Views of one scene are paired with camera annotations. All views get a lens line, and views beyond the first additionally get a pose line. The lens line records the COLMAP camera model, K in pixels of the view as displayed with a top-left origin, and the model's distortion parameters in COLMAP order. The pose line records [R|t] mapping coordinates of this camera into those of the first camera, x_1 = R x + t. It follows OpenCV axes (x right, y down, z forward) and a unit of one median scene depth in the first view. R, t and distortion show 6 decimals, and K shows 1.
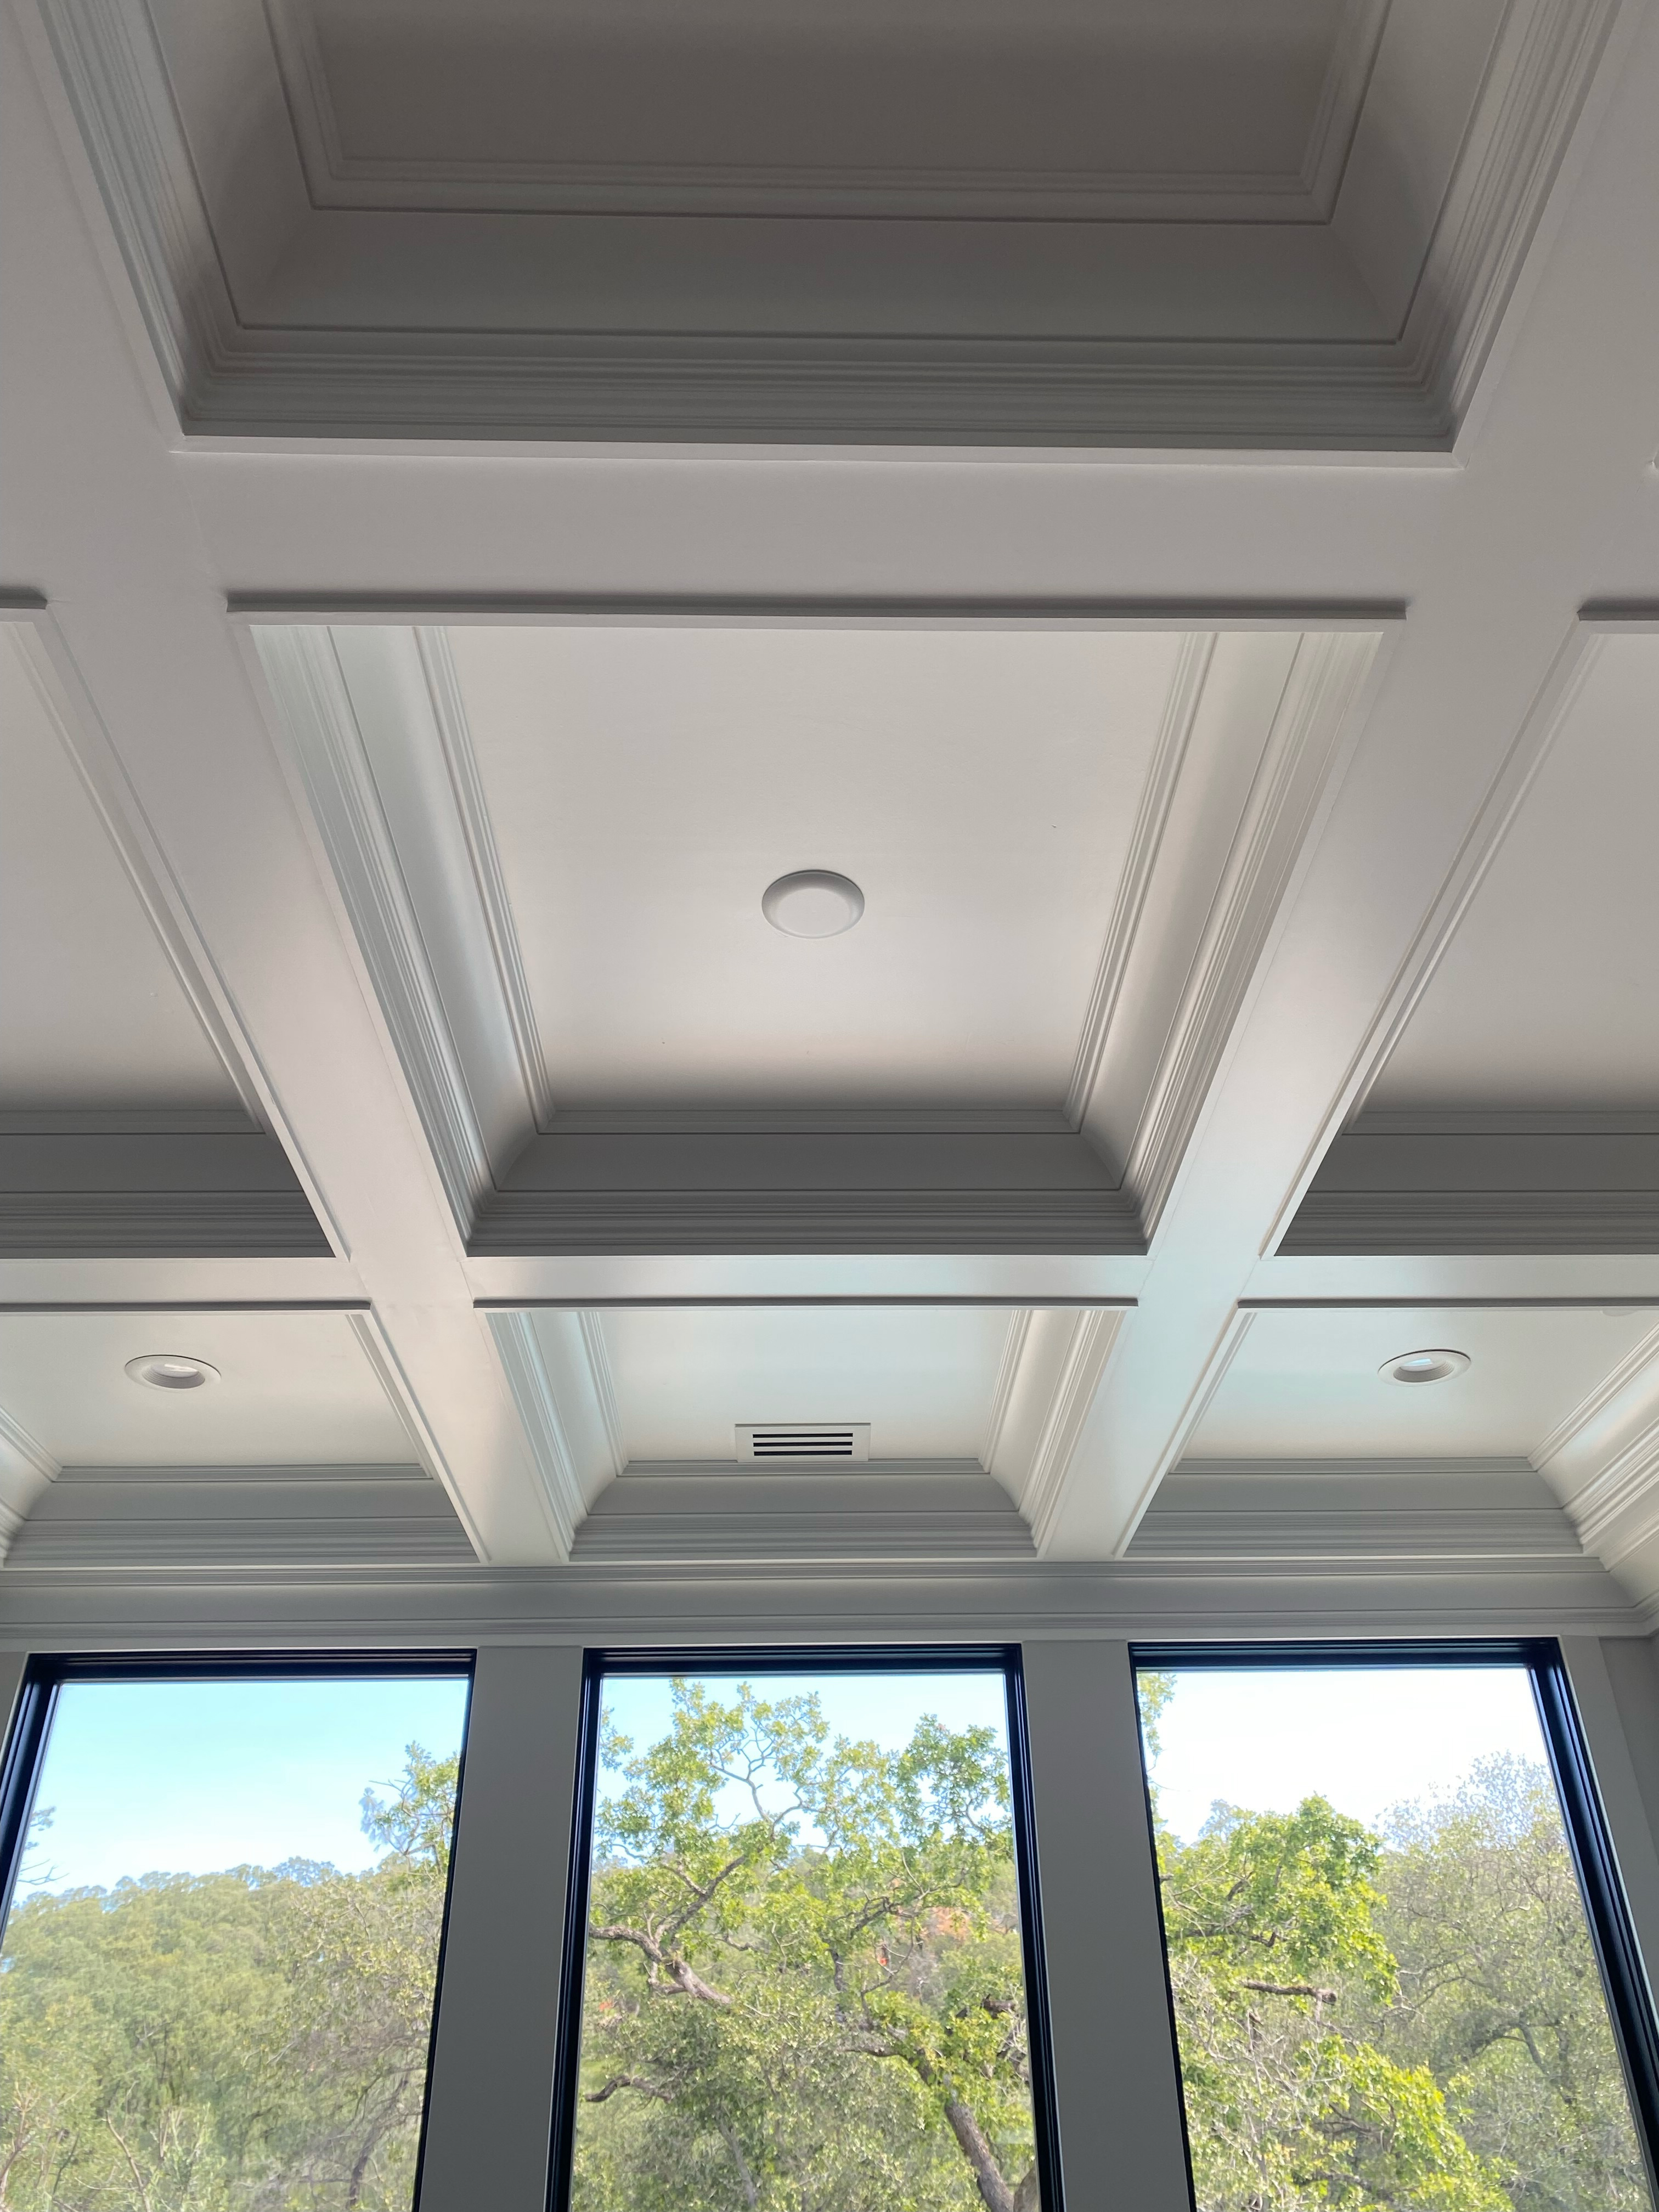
lens RADIAL K [[1675.7, 0, 847.7], [0, 1675.7, 1052.5], [0, 0, 1]] dist [0.001423, -0.001717]
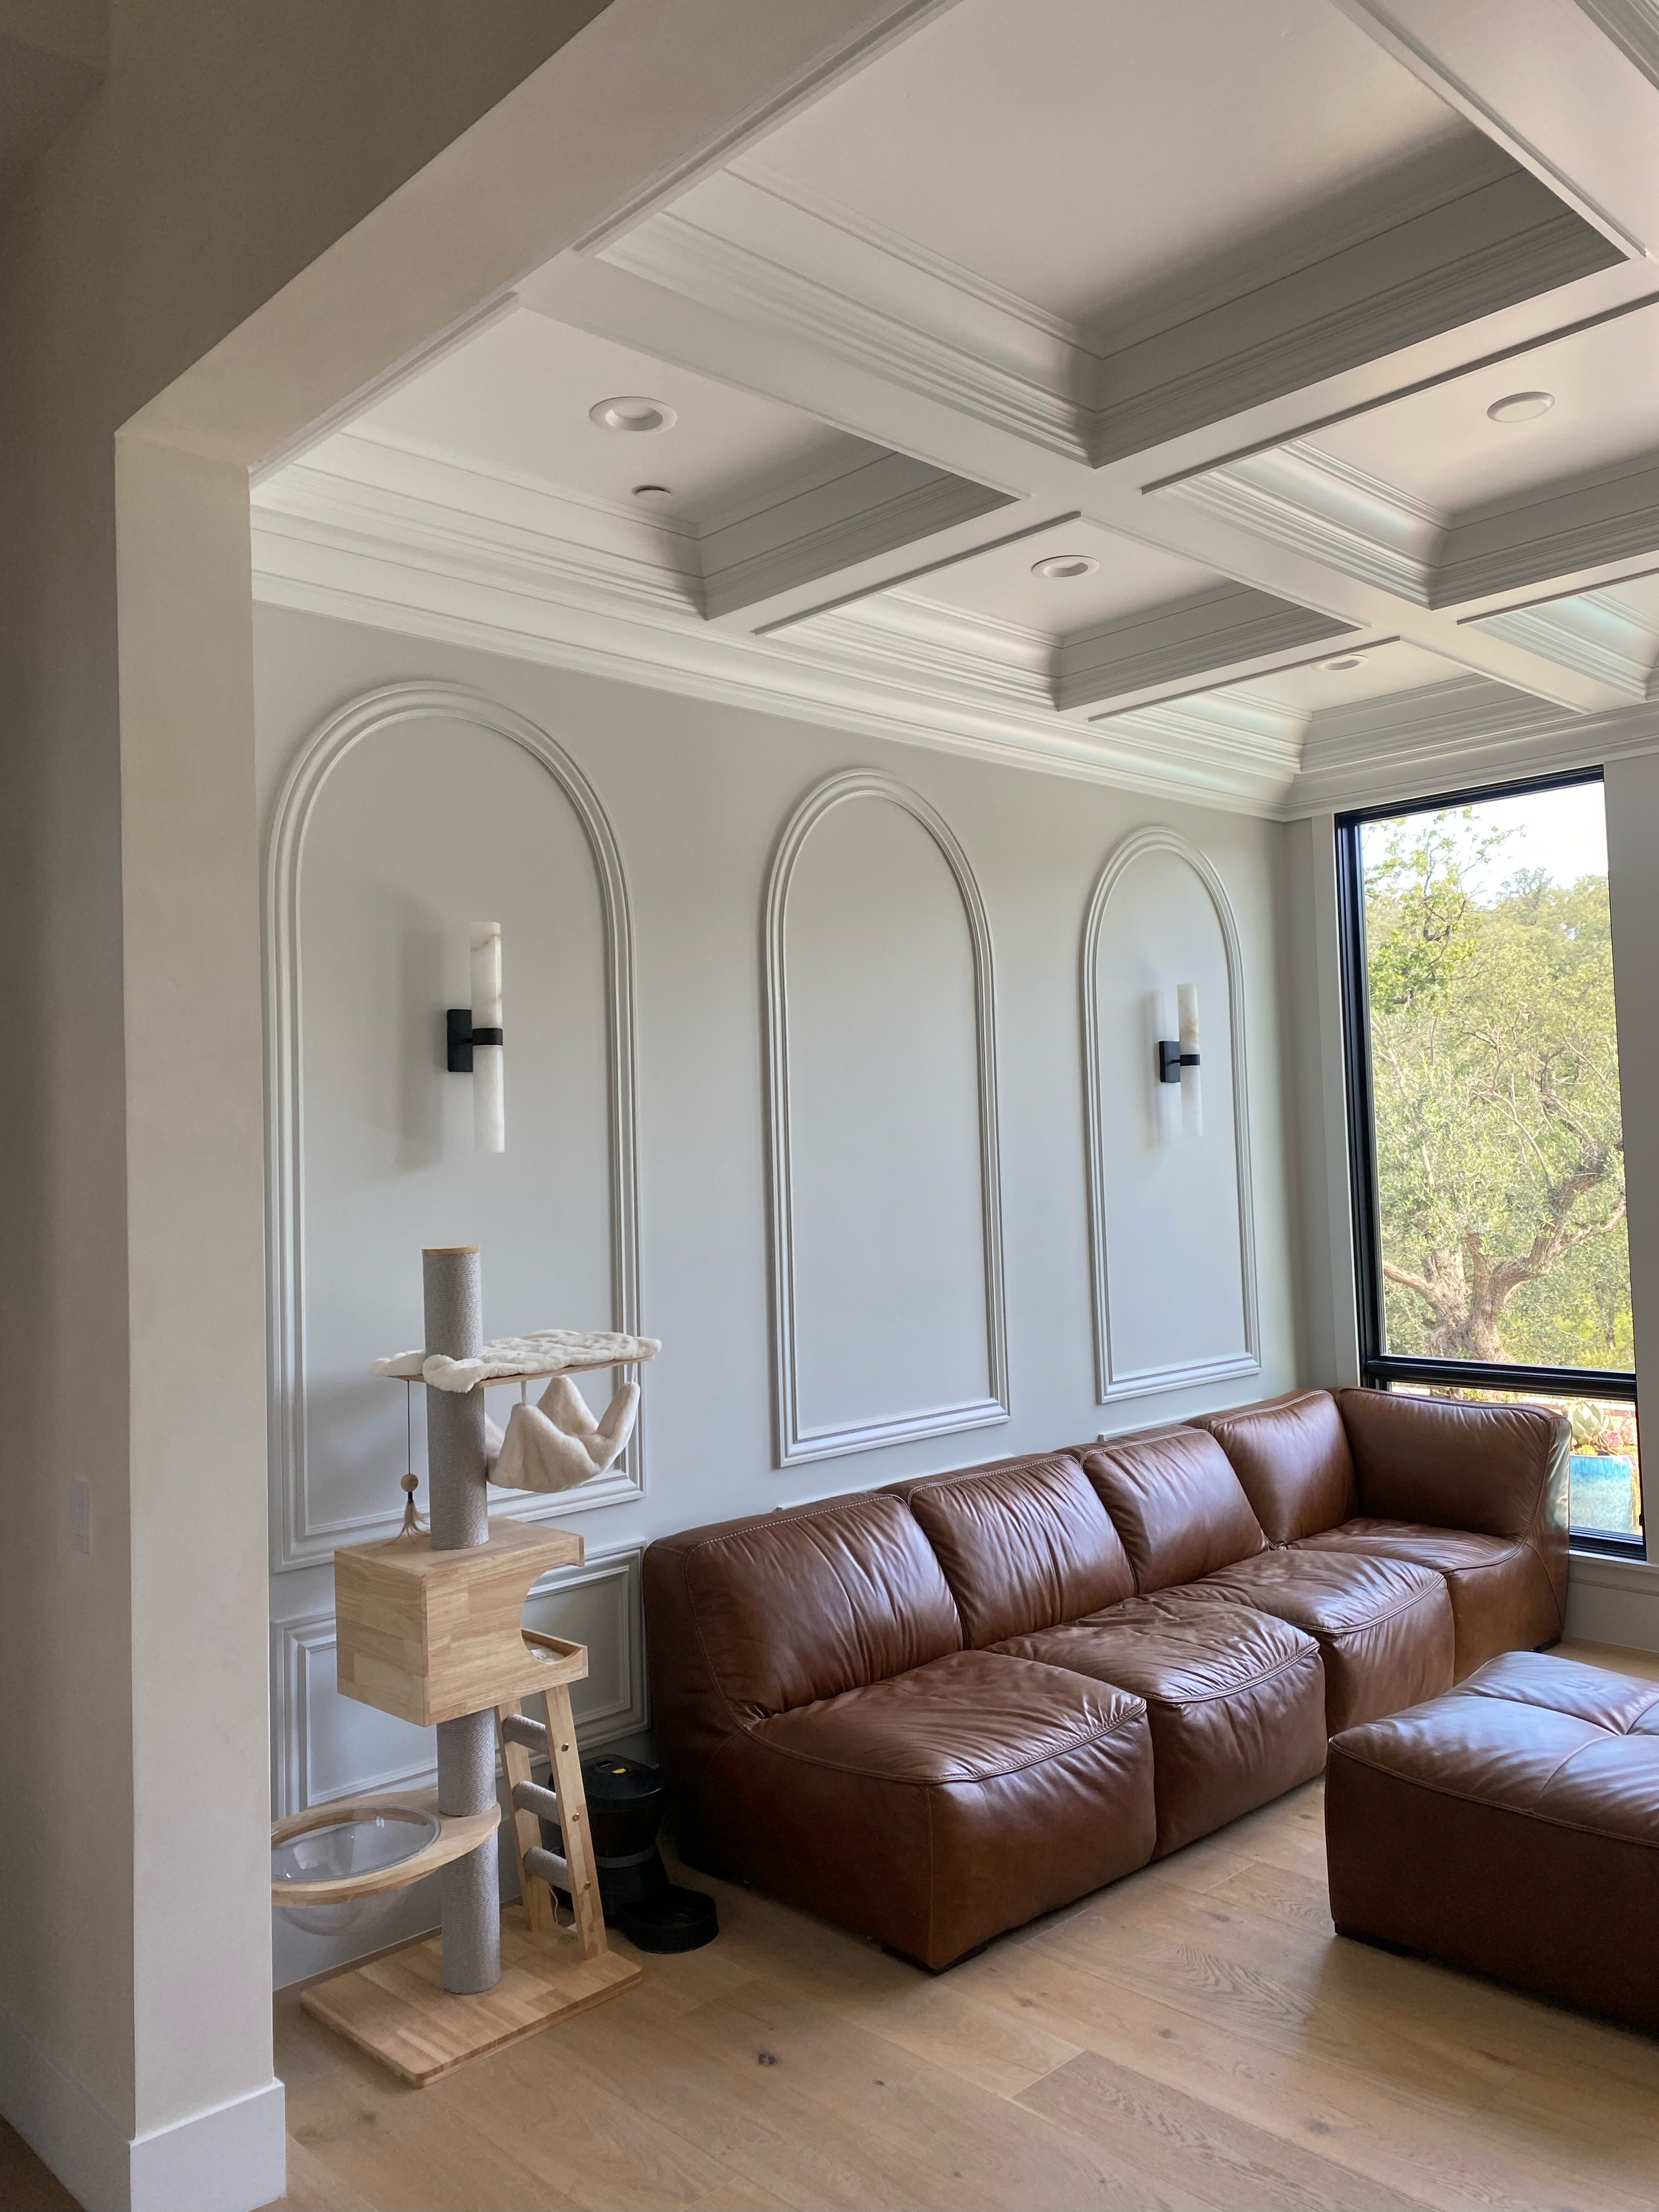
lens RADIAL K [[1685.8, 0, 839.7], [0, 1685.8, 1072.2], [0, 0, 1]] dist [0.028987, -0.025229]
pose [[0.677070, -0.040222, -0.734819, 0.099254], [0.436074, 0.826252, 0.356576, -0.059415], [0.592803, -0.561862, 0.576971, -0.100913]]
